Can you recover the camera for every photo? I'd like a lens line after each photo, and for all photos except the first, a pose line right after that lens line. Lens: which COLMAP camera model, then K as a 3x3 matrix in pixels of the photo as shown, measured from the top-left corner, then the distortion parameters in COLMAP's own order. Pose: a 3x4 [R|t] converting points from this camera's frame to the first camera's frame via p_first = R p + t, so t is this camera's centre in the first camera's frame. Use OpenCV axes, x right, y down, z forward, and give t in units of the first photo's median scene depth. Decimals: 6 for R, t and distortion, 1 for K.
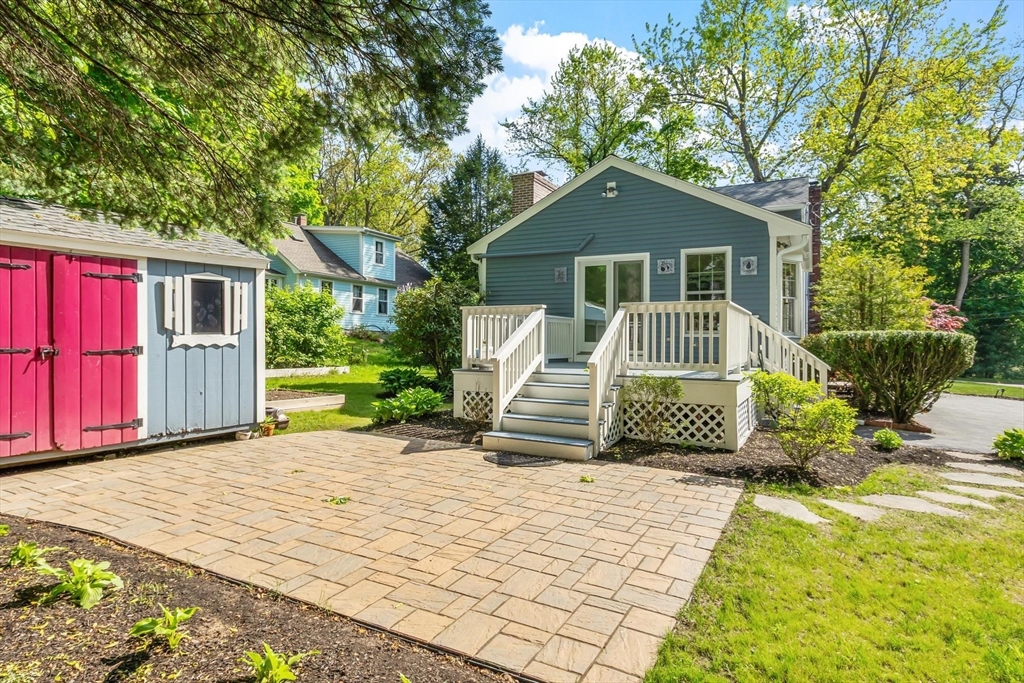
lens RADIAL K [[556.3, 0, 514.6], [0, 556.3, 334.0], [0, 0, 1]] dist [-0.003546, 0.000257]
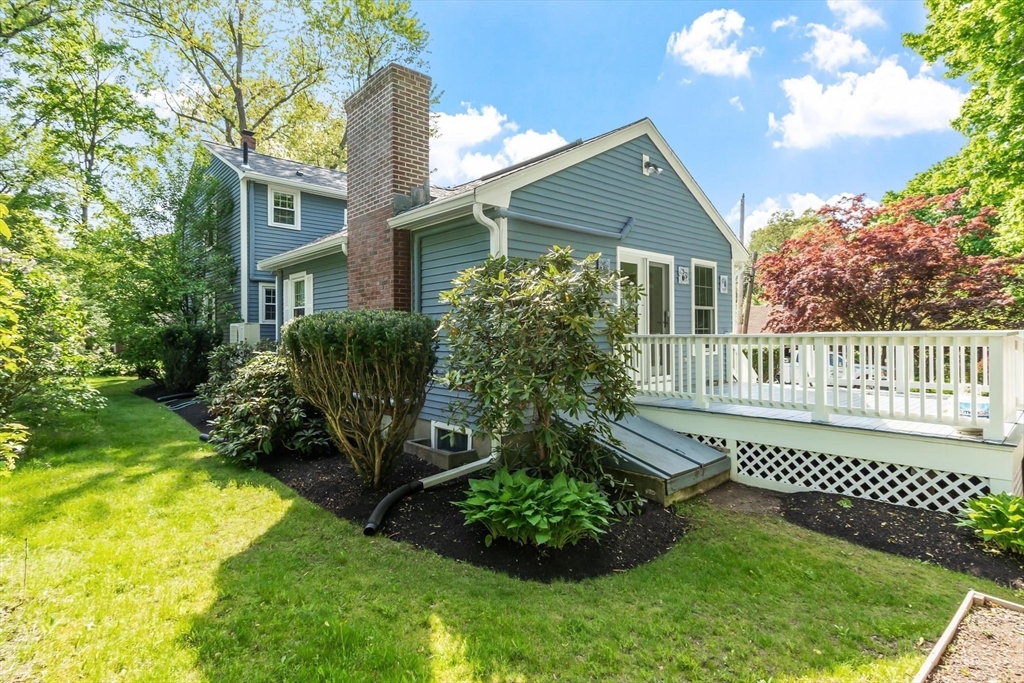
lens RADIAL K [[533.7, 0, 511.0], [0, 533.7, 338.8], [0, 0, 1]] dist [0.001142, 0.000031]
pose [[0.333124, -0.017588, 0.942719, -0.224762], [0.014267, 0.999806, 0.013611, -0.013694], [-0.942775, 0.008916, 0.333311, 0.361878]]
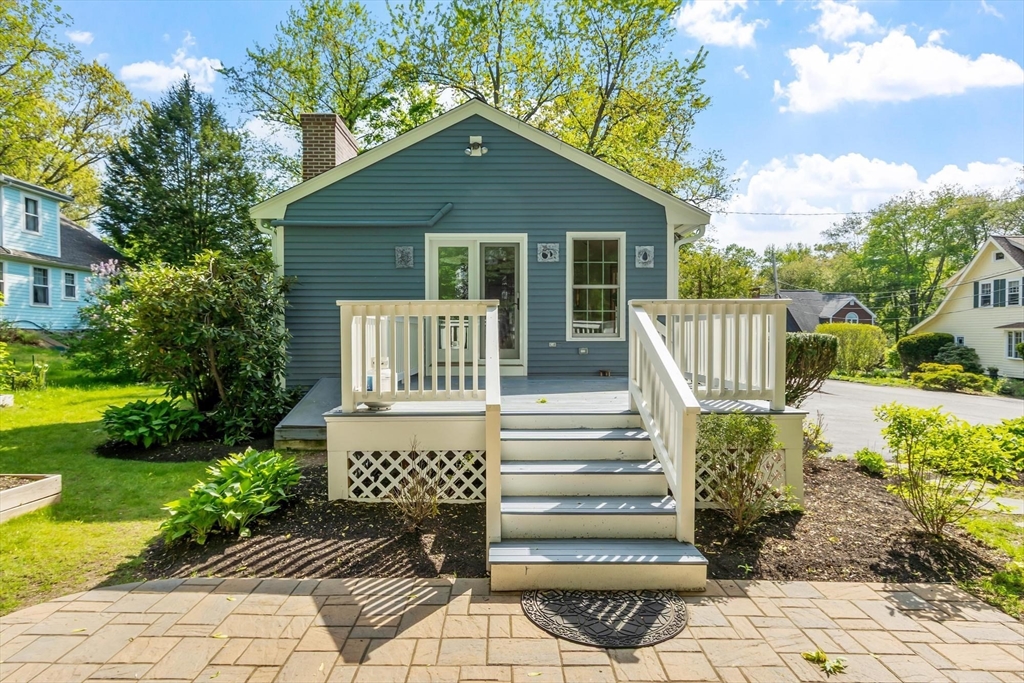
lens RADIAL K [[556.3, 0, 510.9], [0, 556.3, 349.8], [0, 0, 1]] dist [-0.003546, 0.000257]
pose [[0.878926, -0.025656, 0.476268, -0.058090], [0.005898, 0.999061, 0.042934, -0.006286], [-0.476922, -0.034927, 0.878252, 0.119250]]
